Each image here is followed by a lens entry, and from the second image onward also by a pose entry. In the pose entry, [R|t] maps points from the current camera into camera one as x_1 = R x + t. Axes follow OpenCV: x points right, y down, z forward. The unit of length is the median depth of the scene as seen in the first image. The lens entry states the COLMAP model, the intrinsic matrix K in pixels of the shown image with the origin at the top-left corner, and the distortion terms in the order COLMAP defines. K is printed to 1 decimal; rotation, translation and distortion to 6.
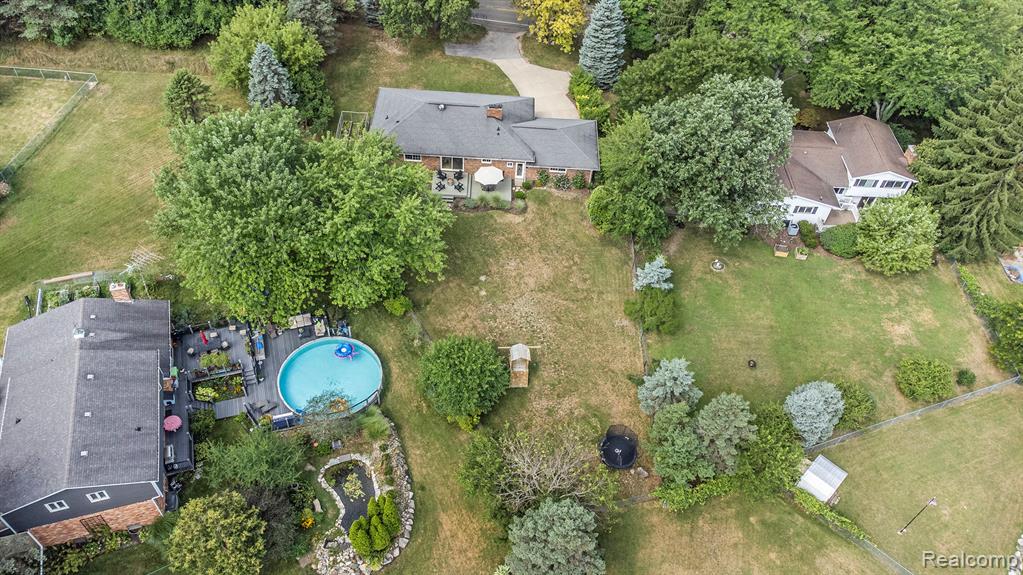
lens RADIAL K [[765.2, 0, 506.9], [0, 765.2, 287.1], [0, 0, 1]] dist [0.054129, 0.004071]
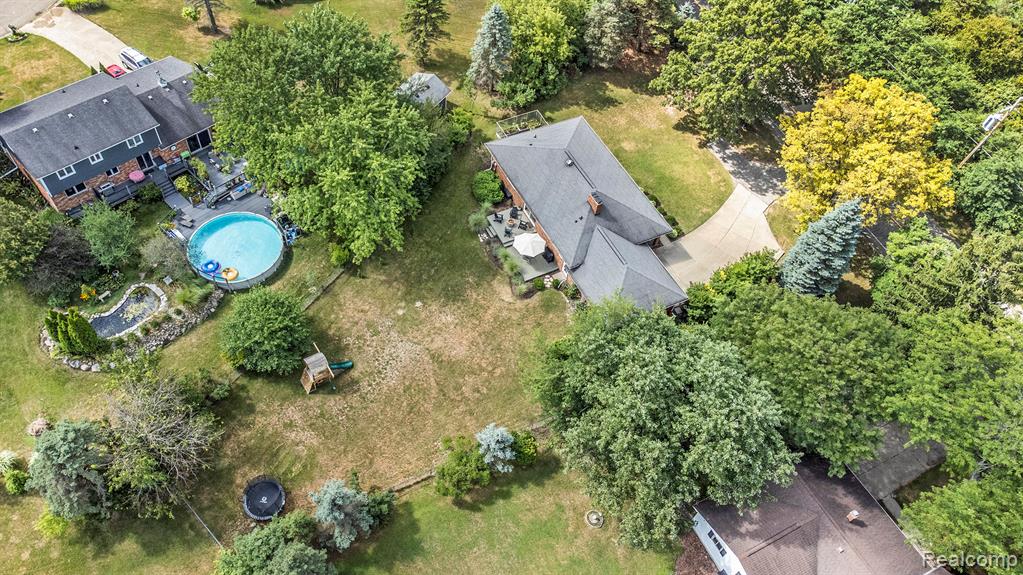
lens RADIAL K [[765.2, 0, 506.9], [0, 765.2, 287.1], [0, 0, 1]] dist [0.054129, 0.004071]
pose [[0.482750, 0.698879, -0.527750, 0.465943], [-0.690453, 0.674438, 0.261551, -0.320624], [0.538727, 0.238123, 0.808128, 0.252626]]
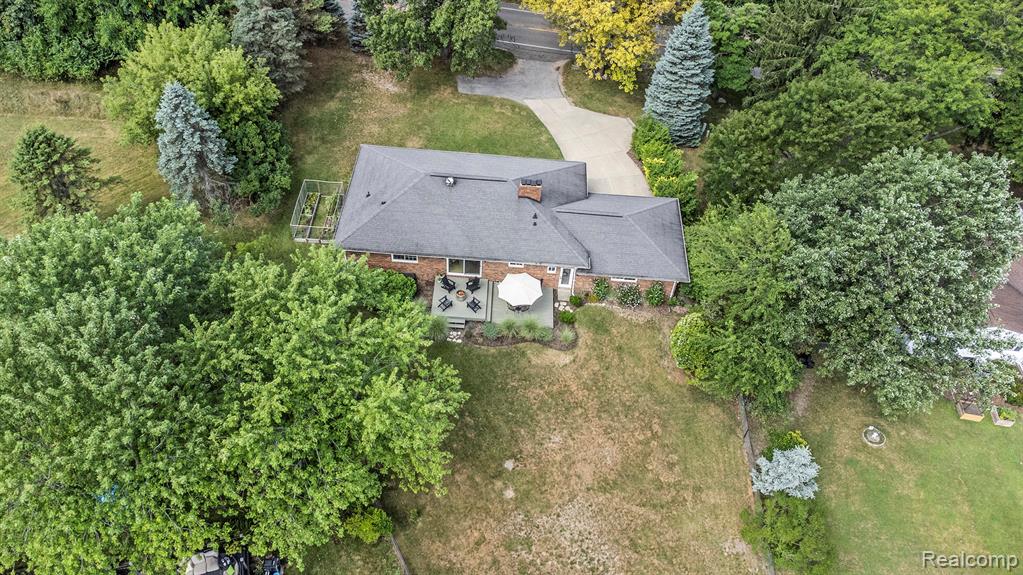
lens RADIAL K [[765.2, 0, 506.9], [0, 765.2, 287.1], [0, 0, 1]] dist [0.054129, 0.004071]
pose [[0.999725, 0.019165, -0.013511, -0.025183], [-0.019264, 0.999788, -0.007221, -0.137996], [0.013369, 0.007479, 0.999883, 0.337500]]
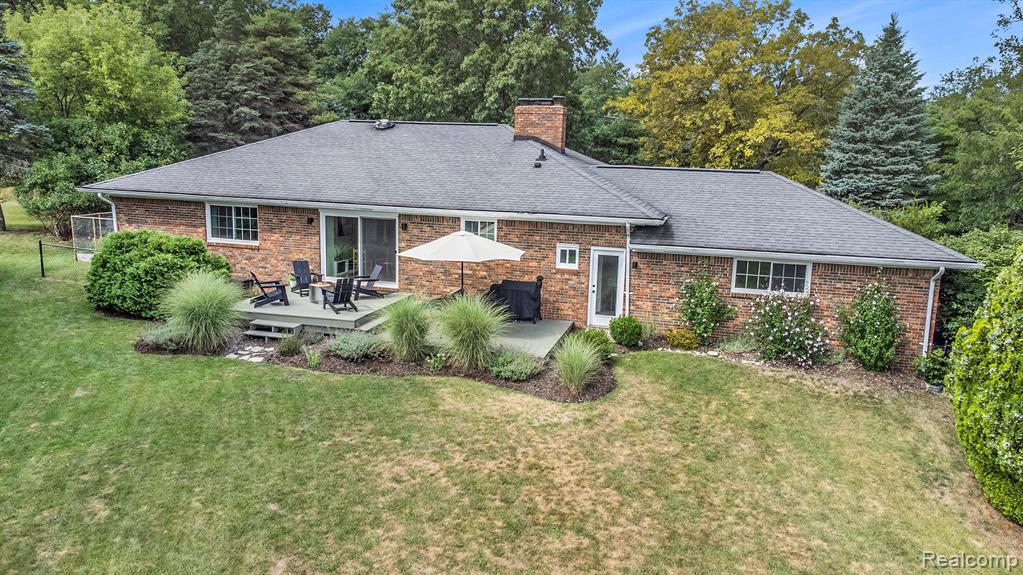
lens RADIAL K [[765.2, 0, 506.9], [0, 765.2, 287.1], [0, 0, 1]] dist [0.054129, 0.004071]
pose [[0.969007, 0.032092, -0.244941, 0.046342], [-0.172805, 0.796618, -0.579257, -0.002500], [0.176535, 0.603631, 0.777474, 0.801433]]
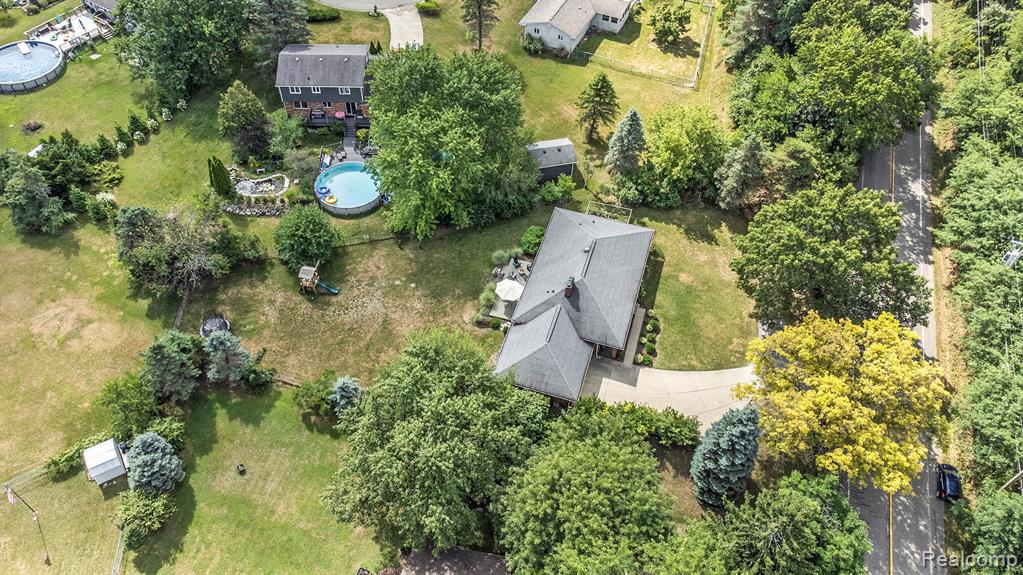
lens RADIAL K [[765.2, 0, 506.9], [0, 765.2, 287.1], [0, 0, 1]] dist [0.054129, 0.004071]
pose [[-0.267212, 0.695949, -0.666522, 0.645103], [-0.736500, 0.298545, 0.606992, -0.749178], [0.621422, 0.653089, 0.432792, 0.530426]]
